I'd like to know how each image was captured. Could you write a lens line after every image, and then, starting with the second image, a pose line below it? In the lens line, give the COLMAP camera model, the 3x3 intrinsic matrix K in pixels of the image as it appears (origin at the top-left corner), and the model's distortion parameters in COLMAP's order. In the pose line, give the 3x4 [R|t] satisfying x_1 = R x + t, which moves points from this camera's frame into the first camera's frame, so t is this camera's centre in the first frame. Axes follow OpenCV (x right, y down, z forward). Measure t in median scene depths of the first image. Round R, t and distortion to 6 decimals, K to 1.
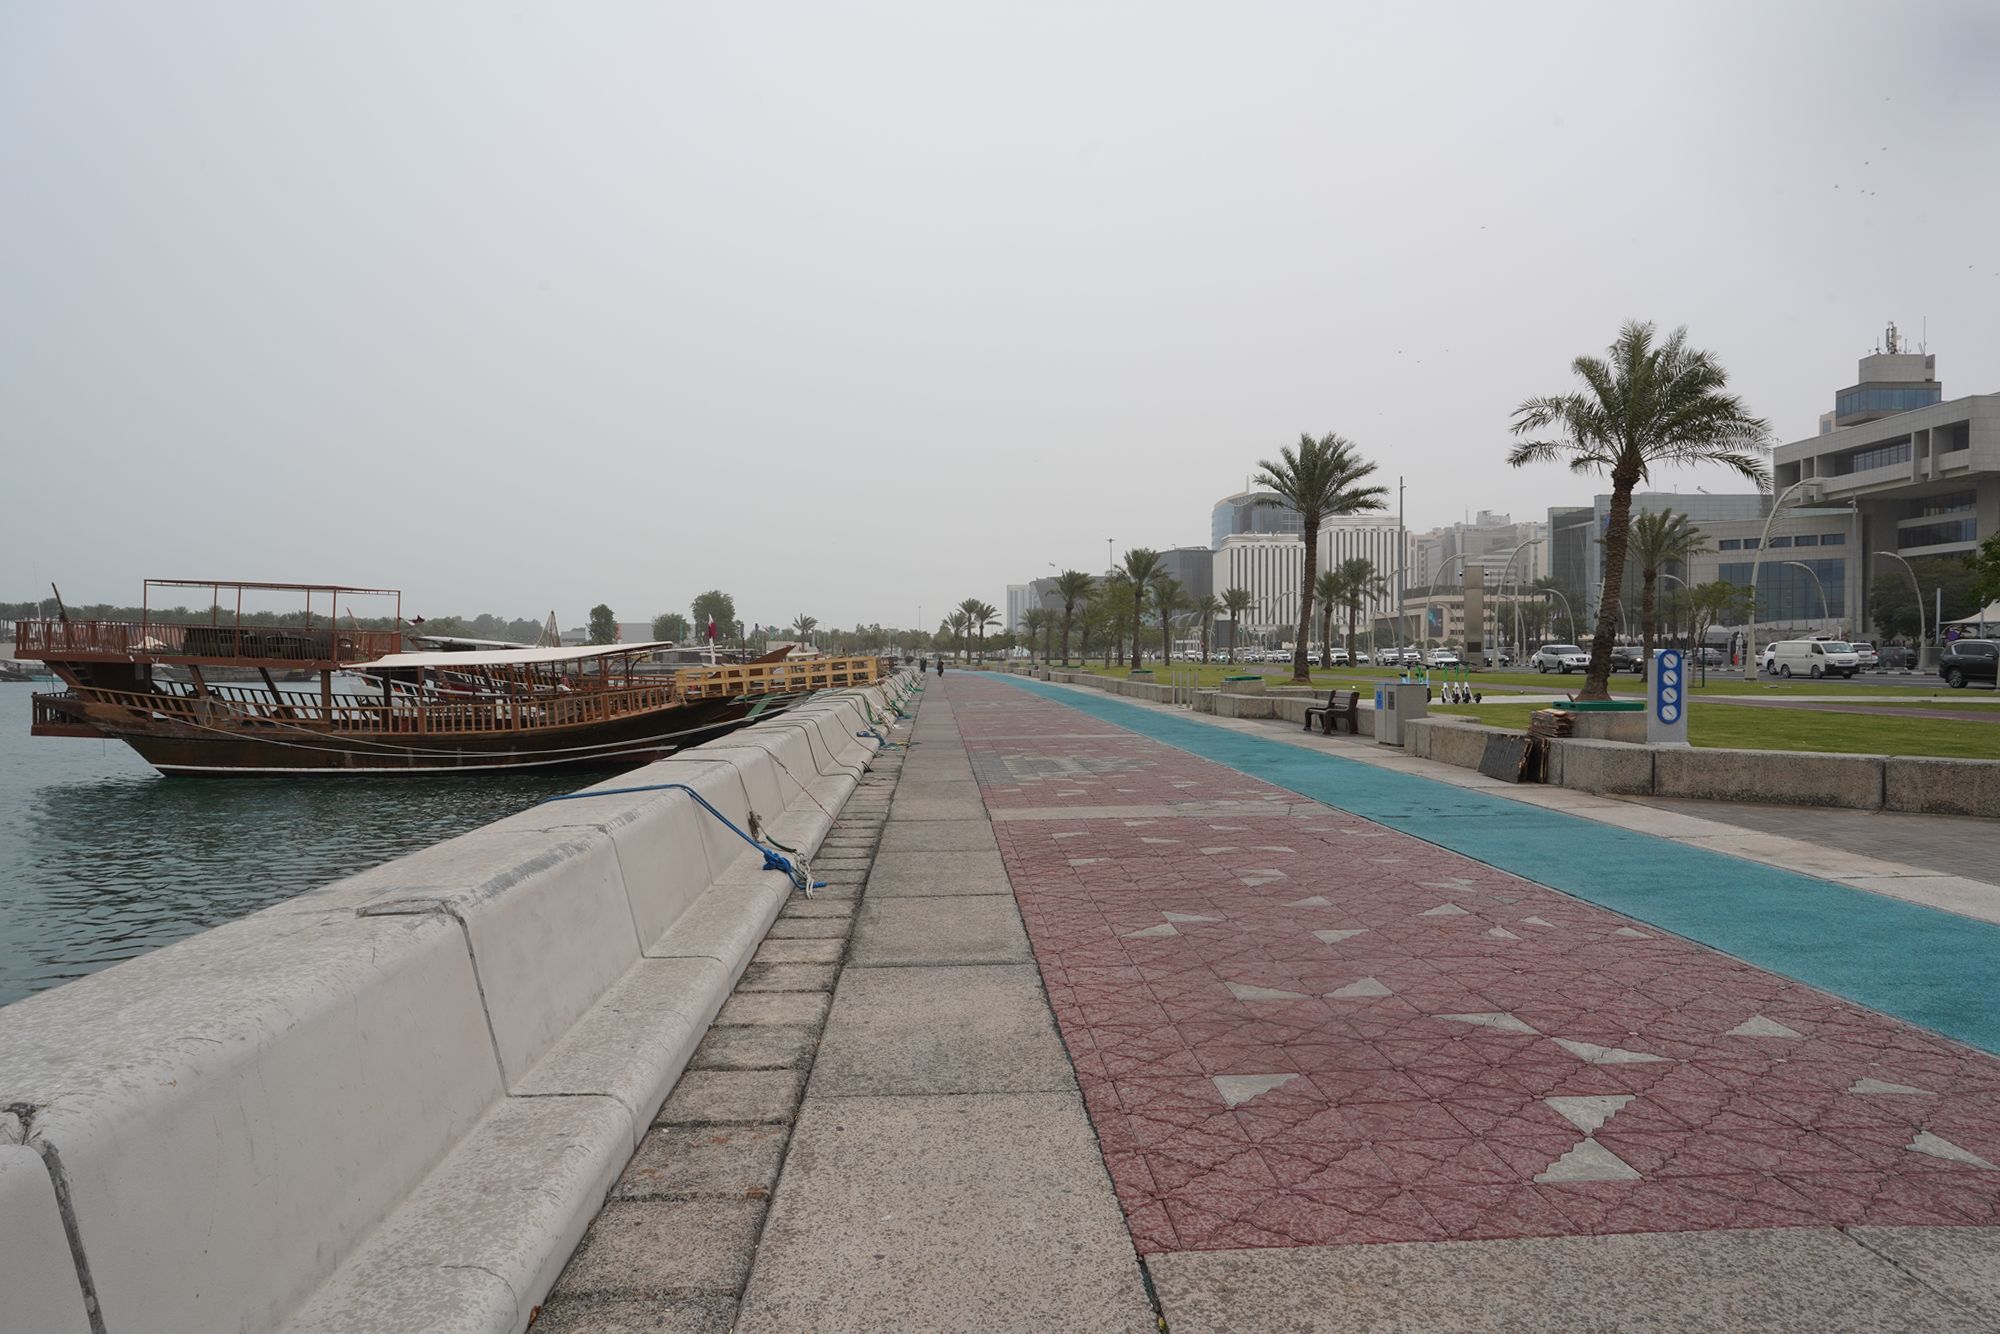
lens RADIAL K [[1352.0, 0, 1010.3], [0, 1352.0, 659.8], [0, 0, 1]] dist [-0.011913, 0.017801]
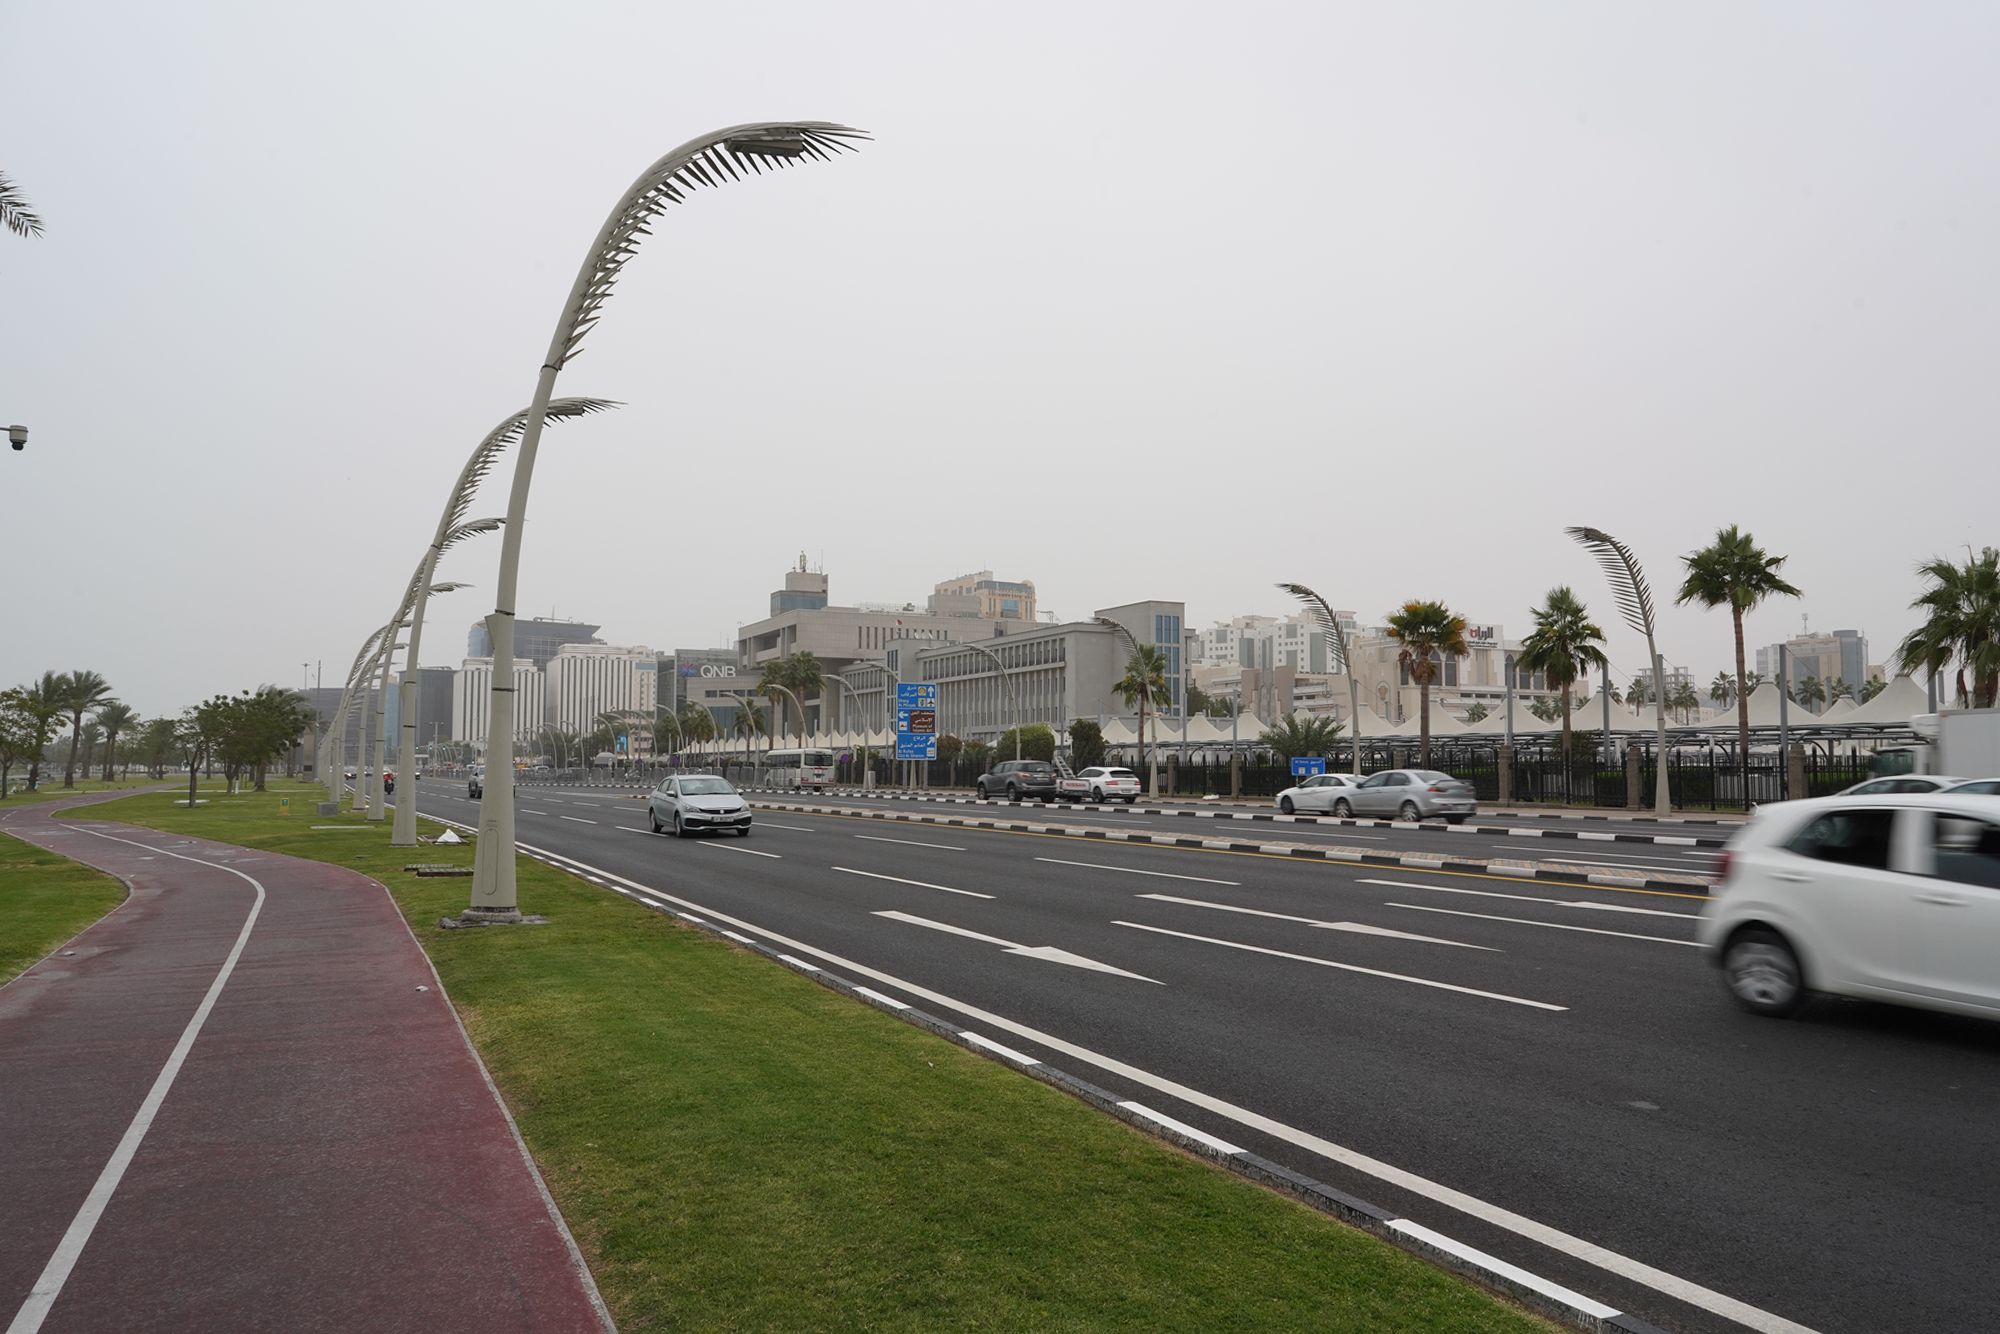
lens RADIAL K [[1352.0, 0, 964.9], [0, 1352.0, 660.3], [0, 0, 1]] dist [-0.011913, 0.017801]
pose [[0.901232, 0.035258, 0.431899, 0.158281], [0.000676, 0.996569, -0.082766, -0.000502], [-0.433336, 0.074883, 0.898116, -0.435609]]
